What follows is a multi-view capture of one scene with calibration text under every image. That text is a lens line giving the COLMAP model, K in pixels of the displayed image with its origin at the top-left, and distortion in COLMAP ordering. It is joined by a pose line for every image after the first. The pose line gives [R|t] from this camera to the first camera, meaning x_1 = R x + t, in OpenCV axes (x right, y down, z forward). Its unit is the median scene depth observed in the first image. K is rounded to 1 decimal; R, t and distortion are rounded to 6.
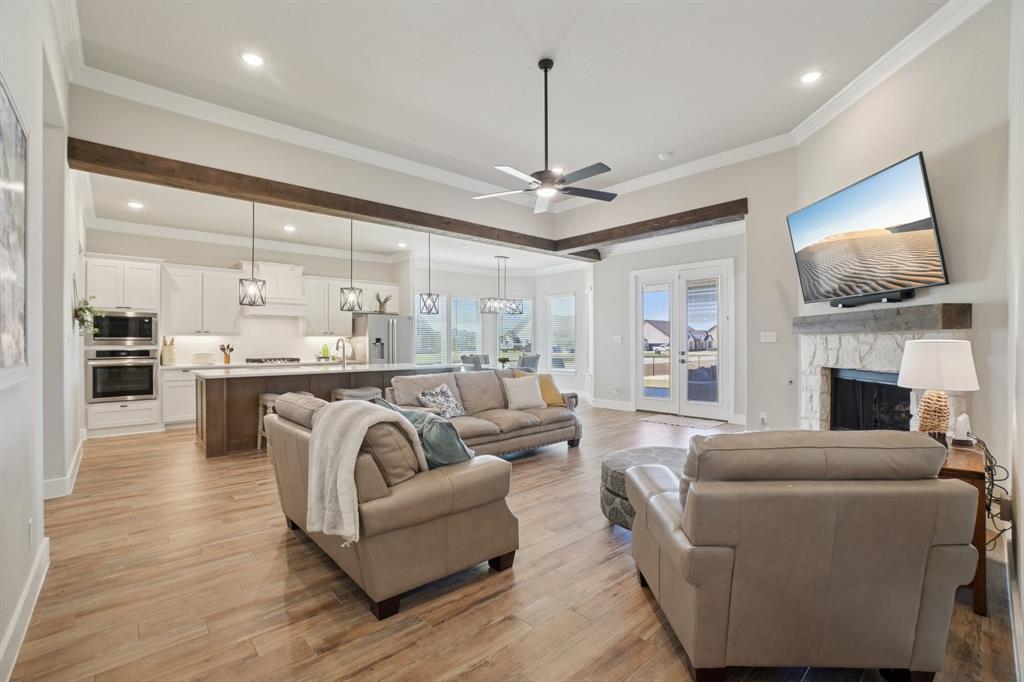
lens RADIAL K [[454.5, 0, 509.7], [0, 454.5, 343.1], [0, 0, 1]] dist [-0.054926, 0.011600]
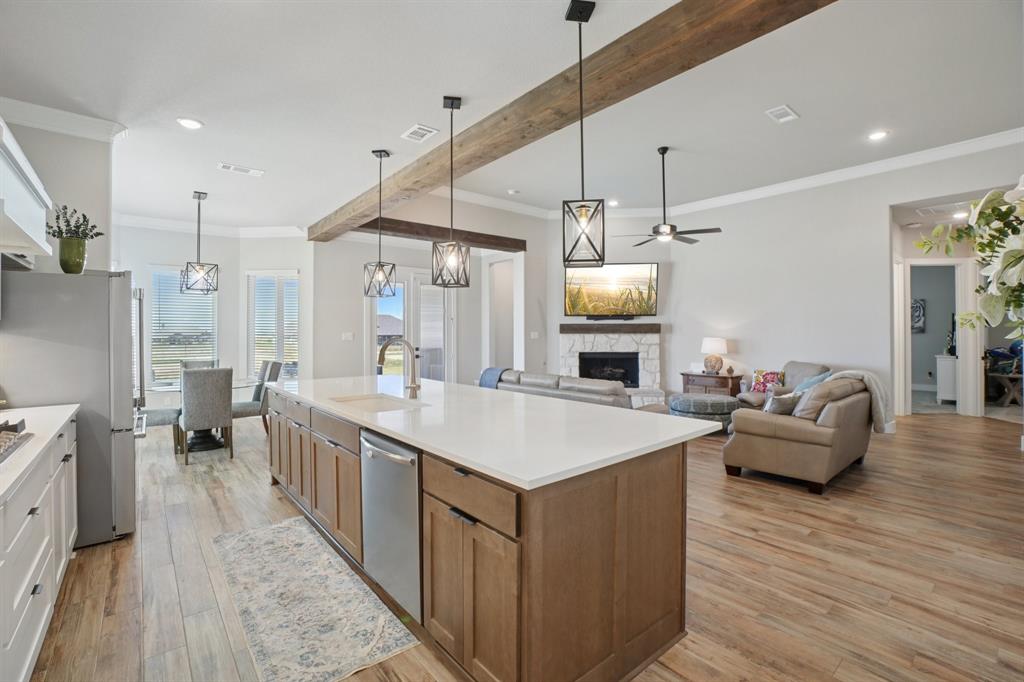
lens RADIAL K [[454.5, 0, 503.7], [0, 454.5, 330.7], [0, 0, 1]] dist [-0.054926, 0.011600]
pose [[0.044083, 0.008742, 0.998990, -0.867251], [0.003848, 0.999953, -0.008920, -0.013580], [-0.999020, 0.004238, 0.044047, 0.903853]]
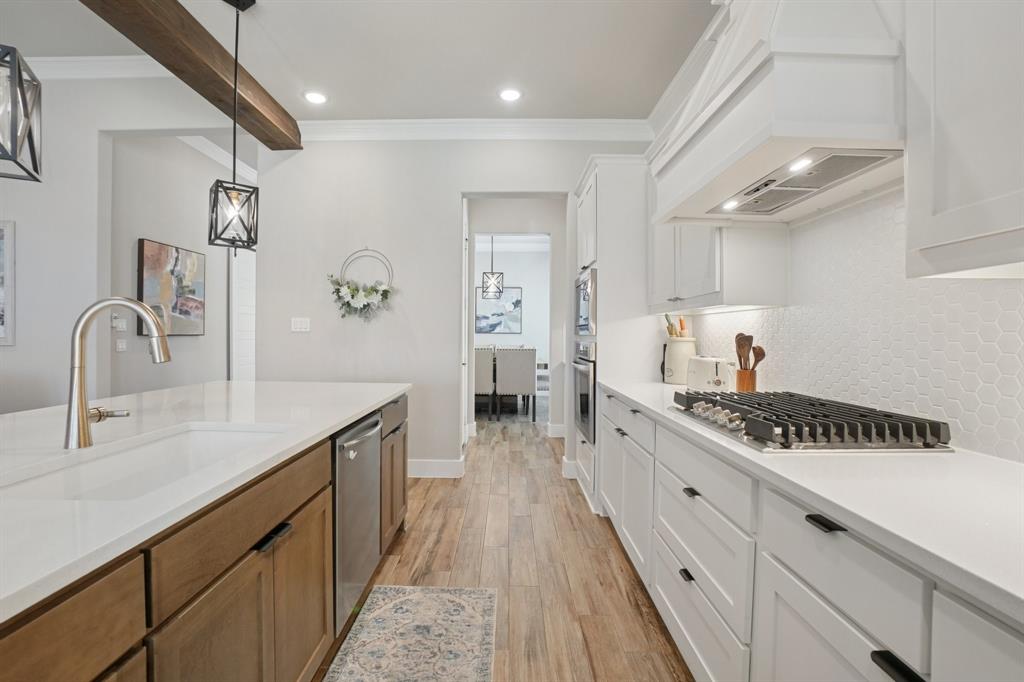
lens RADIAL K [[454.5, 0, 507.9], [0, 454.5, 335.4], [0, 0, 1]] dist [-0.054926, 0.011600]
pose [[-0.668609, 0.001899, -0.743611, -0.369491], [-0.003655, 0.999976, 0.005840, 0.002577], [0.743605, 0.006622, -0.668587, 1.286718]]
